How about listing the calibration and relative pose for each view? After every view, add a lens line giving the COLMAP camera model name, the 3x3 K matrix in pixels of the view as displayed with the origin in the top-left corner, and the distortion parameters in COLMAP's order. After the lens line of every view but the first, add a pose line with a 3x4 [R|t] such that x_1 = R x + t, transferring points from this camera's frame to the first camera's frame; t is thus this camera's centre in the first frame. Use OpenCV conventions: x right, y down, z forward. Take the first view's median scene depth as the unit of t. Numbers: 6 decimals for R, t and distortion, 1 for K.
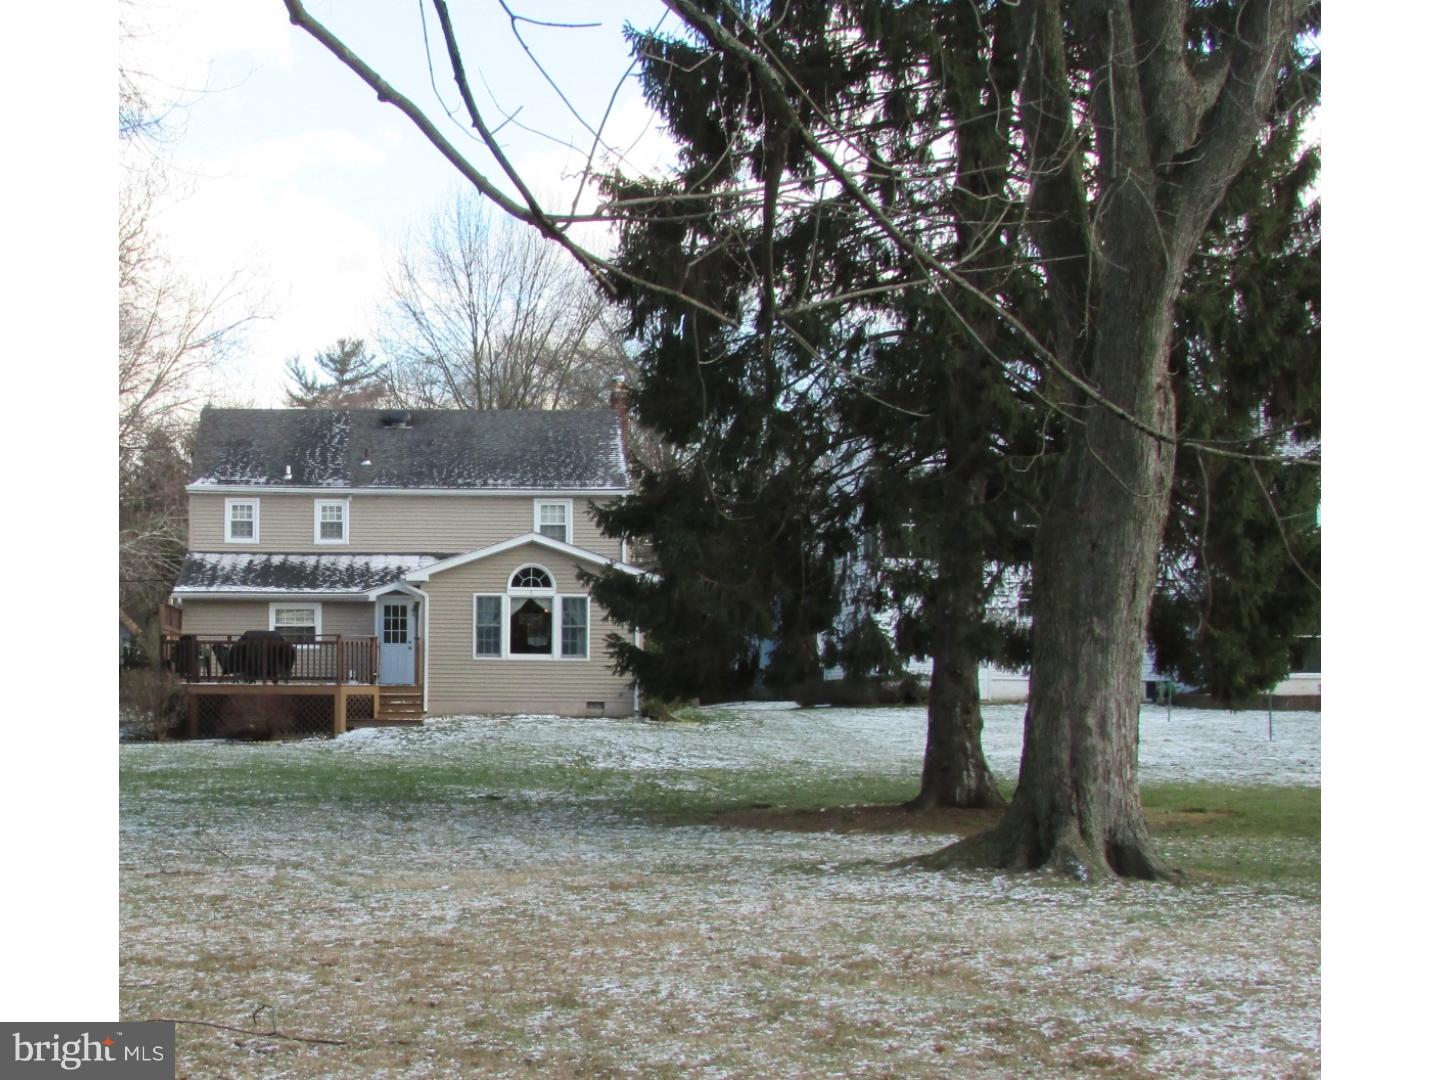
lens RADIAL K [[2027.8, 0, 718.0], [0, 2027.8, 529.9], [0, 0, 1]] dist [-0.026843, 0.000000]
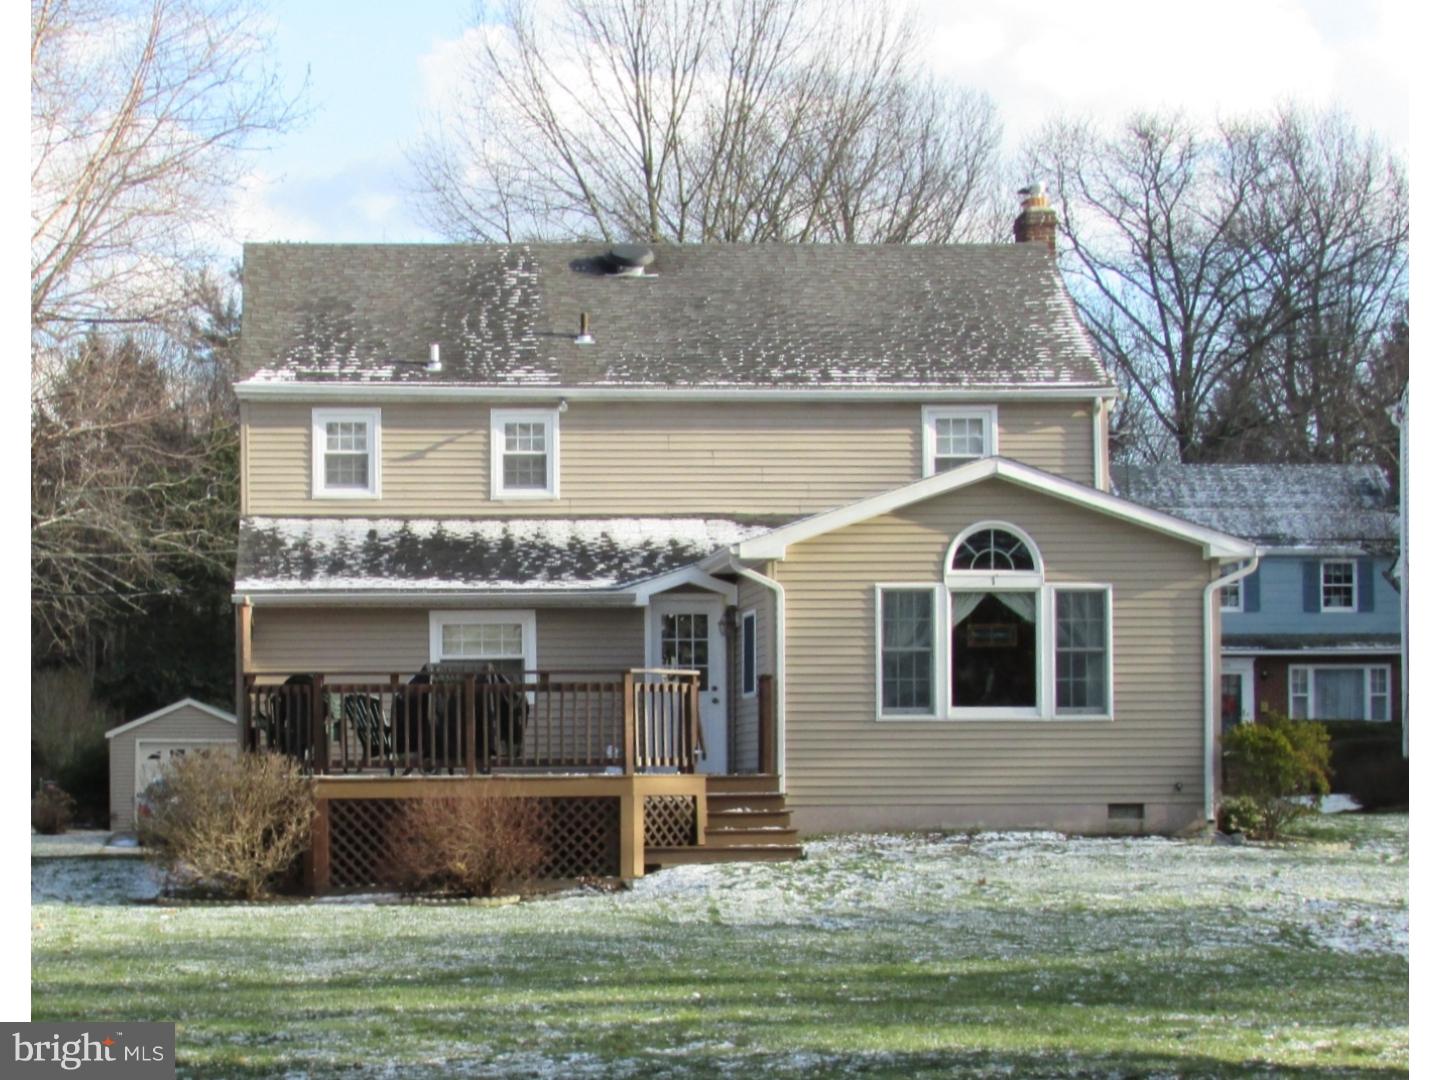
lens RADIAL K [[2707.1, 0, 721.8], [0, 2707.1, 548.9], [0, 0, 1]] dist [-0.011183, 0.000000]
pose [[0.999198, -0.009662, 0.038864, -0.174767], [0.010109, 0.999885, -0.011315, 0.028726], [-0.038751, 0.011699, 0.999180, 0.339229]]
